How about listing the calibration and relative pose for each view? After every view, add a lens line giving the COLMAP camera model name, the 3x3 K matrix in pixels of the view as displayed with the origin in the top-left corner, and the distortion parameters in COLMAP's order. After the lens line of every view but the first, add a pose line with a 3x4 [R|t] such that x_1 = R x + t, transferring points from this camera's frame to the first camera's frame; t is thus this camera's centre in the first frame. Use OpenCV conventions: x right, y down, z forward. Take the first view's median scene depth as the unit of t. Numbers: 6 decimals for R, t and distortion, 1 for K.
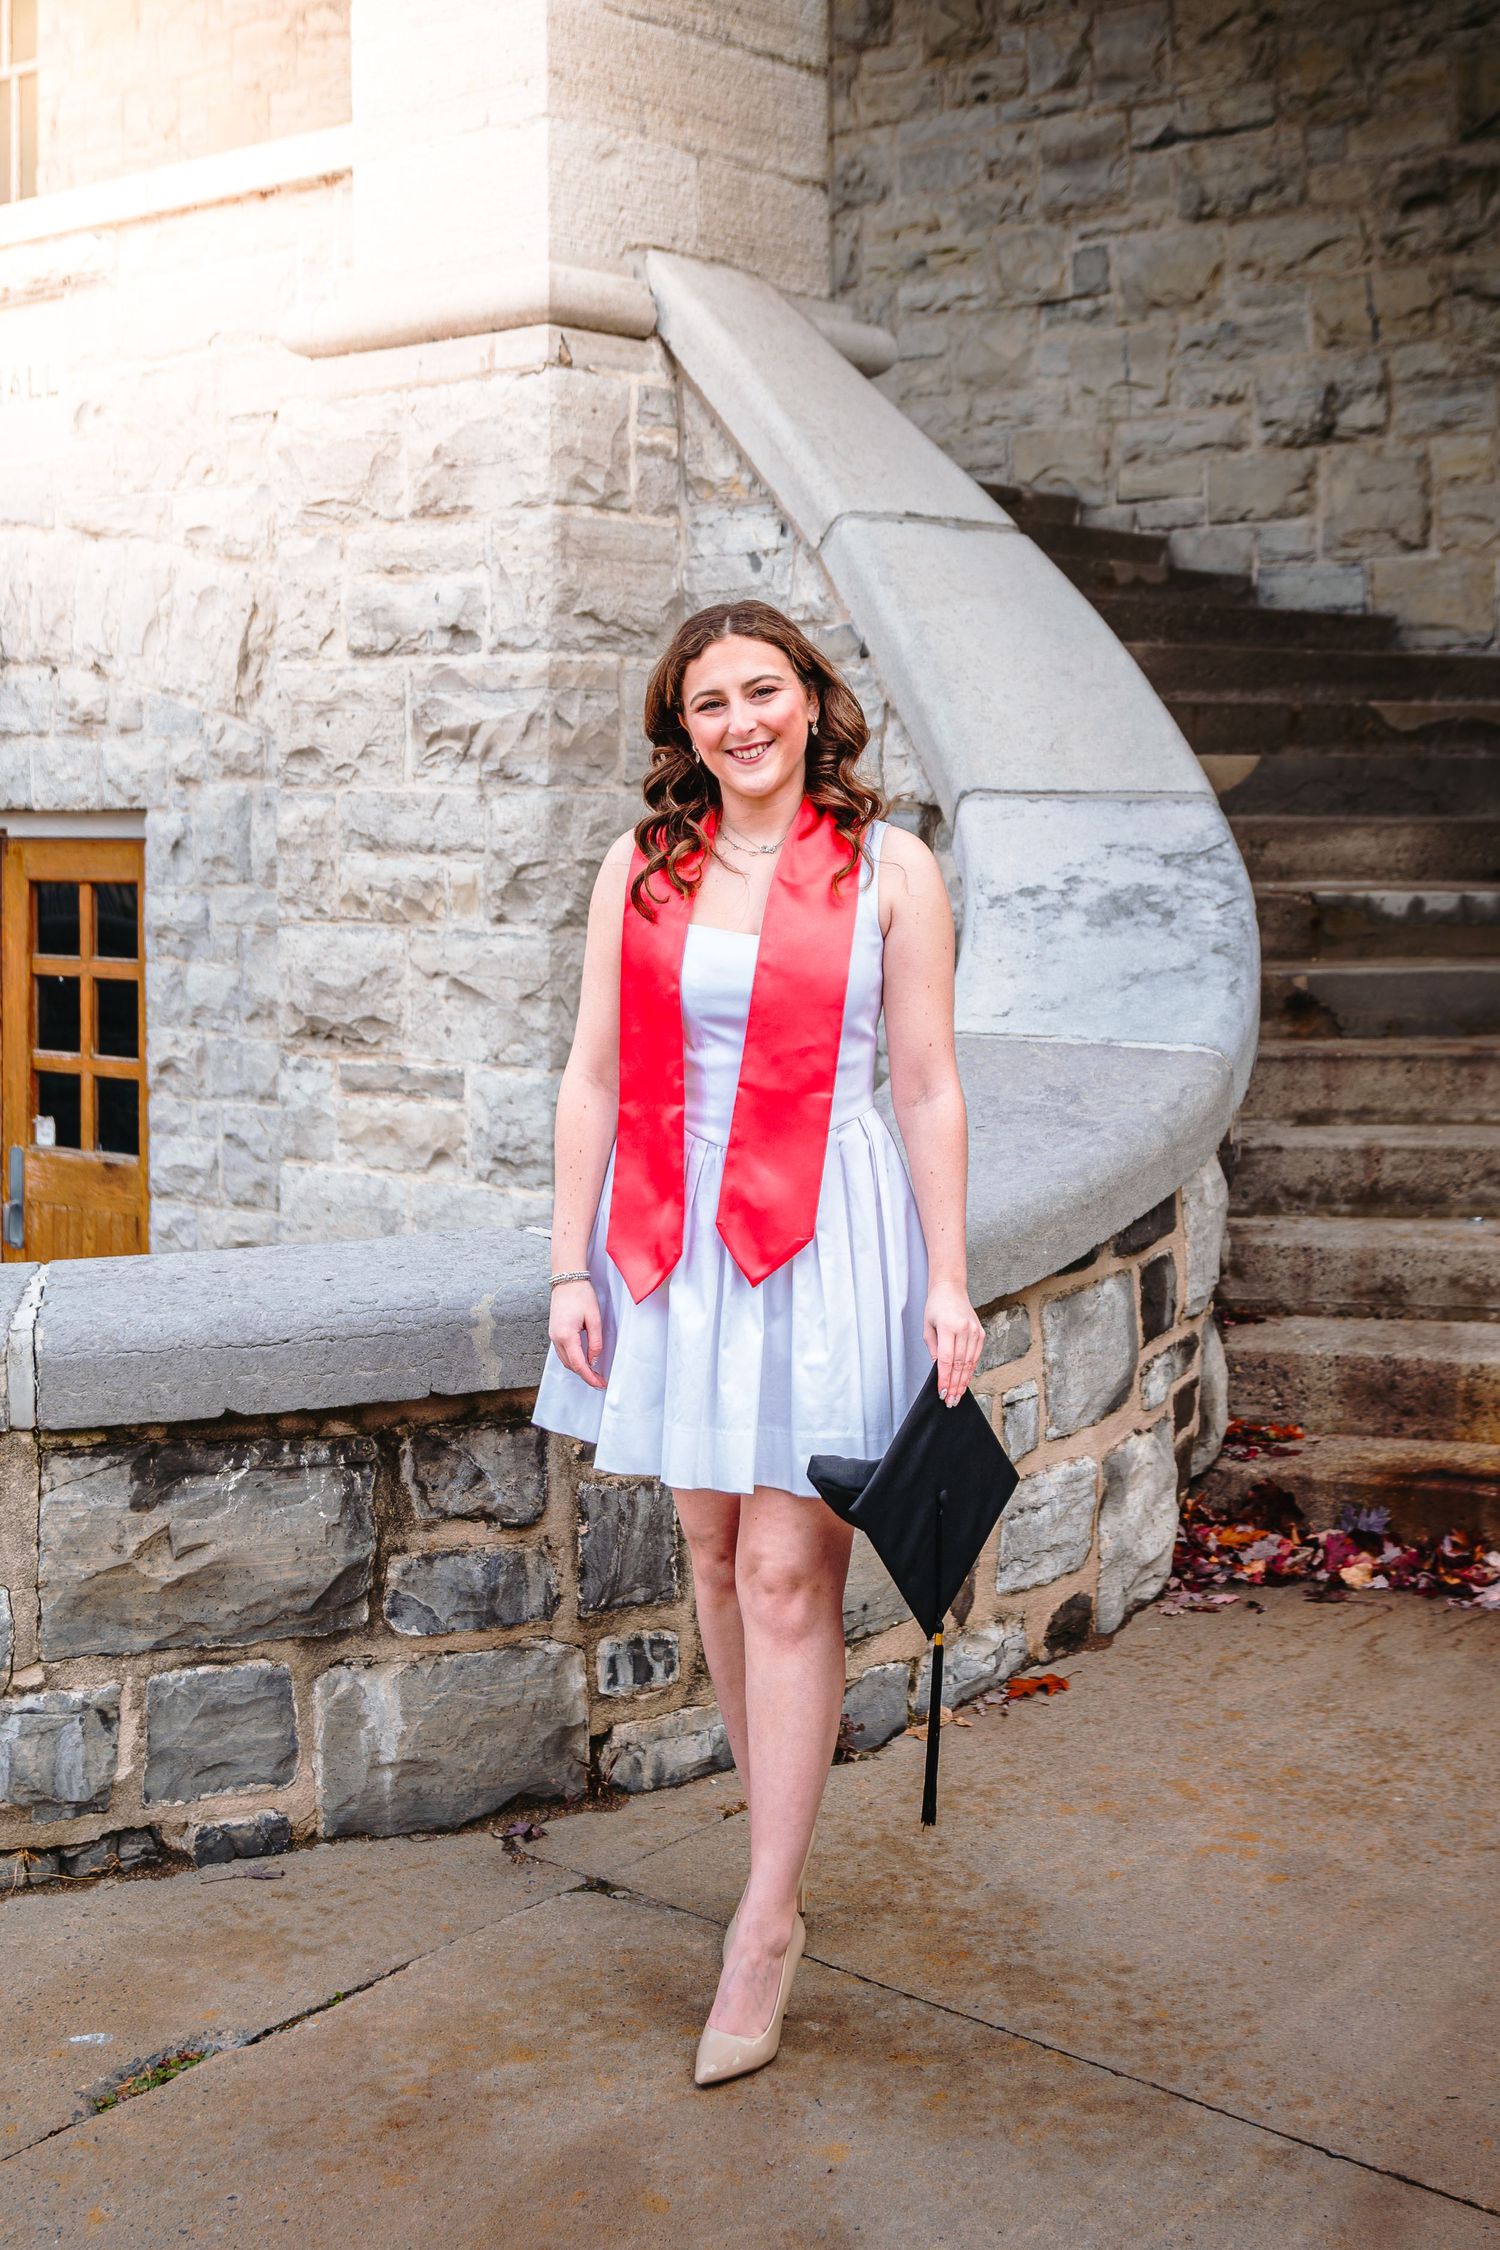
lens RADIAL K [[2573.6, 0, 857.6], [0, 2573.6, 929.7], [0, 0, 1]] dist [0.008666, 0.048385]
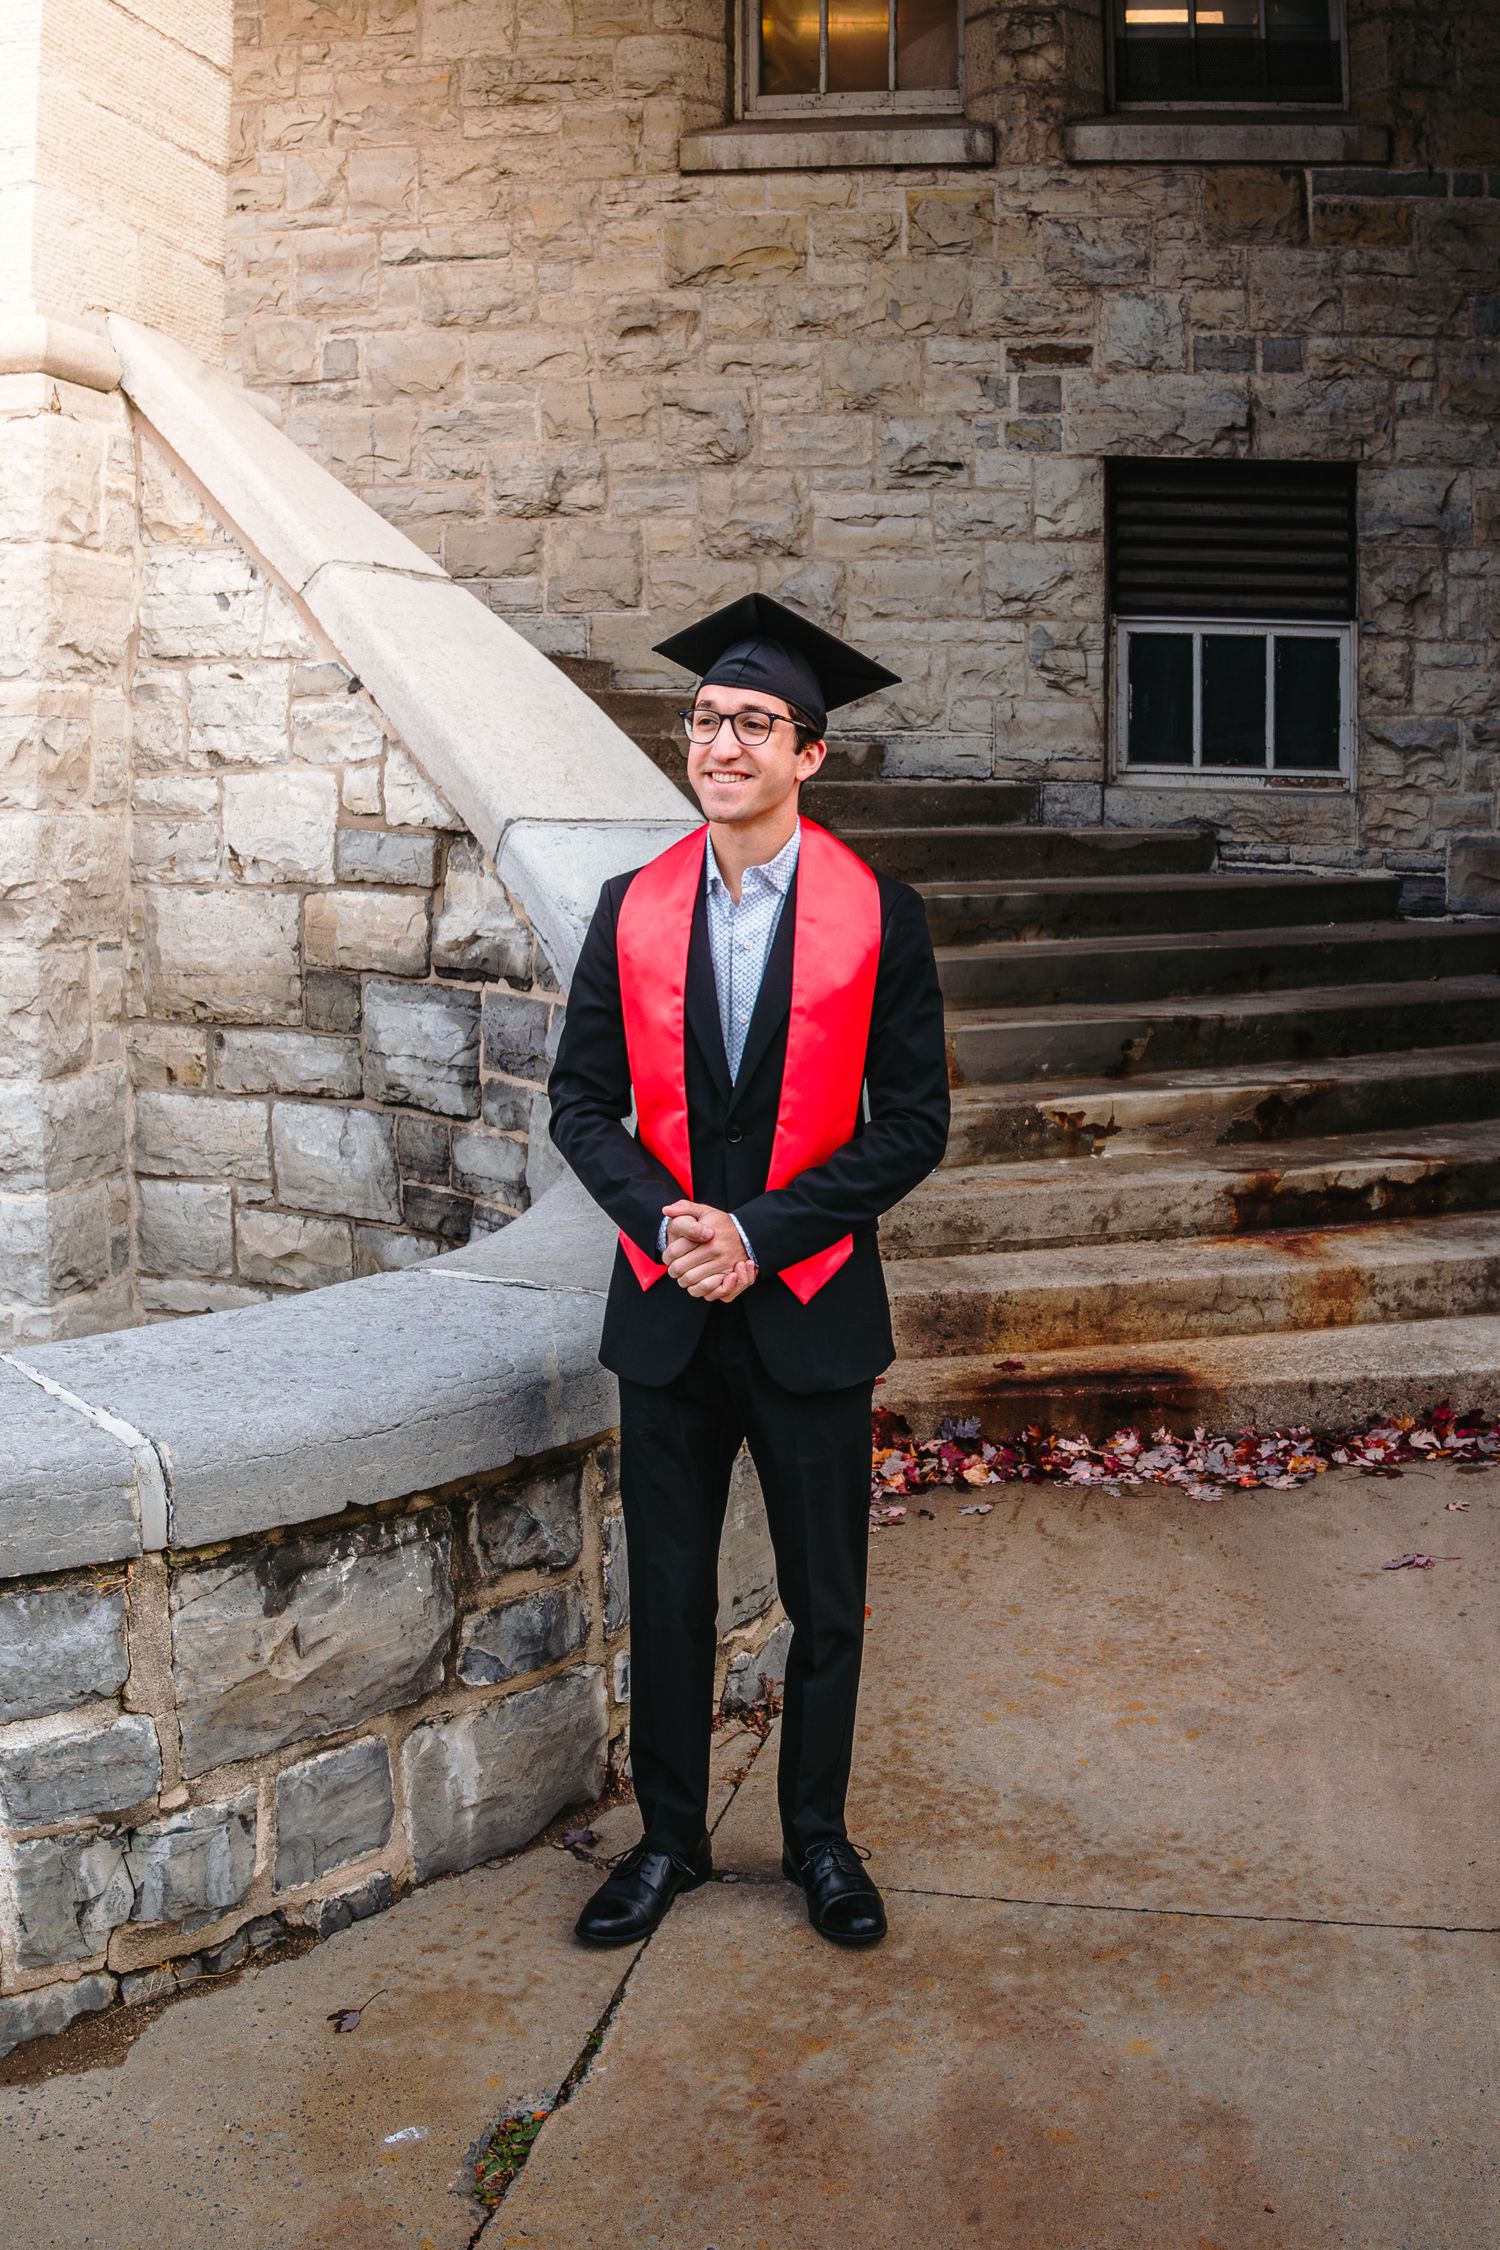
lens RADIAL K [[2057.9, 0, 784.6], [0, 2057.9, 955.9], [0, 0, 1]] dist [-0.259104, 0.184875]
pose [[0.881668, -0.027025, 0.471096, -0.227733], [0.011545, 0.999295, 0.035720, -0.021041], [-0.471729, -0.026054, 0.881359, 0.140502]]
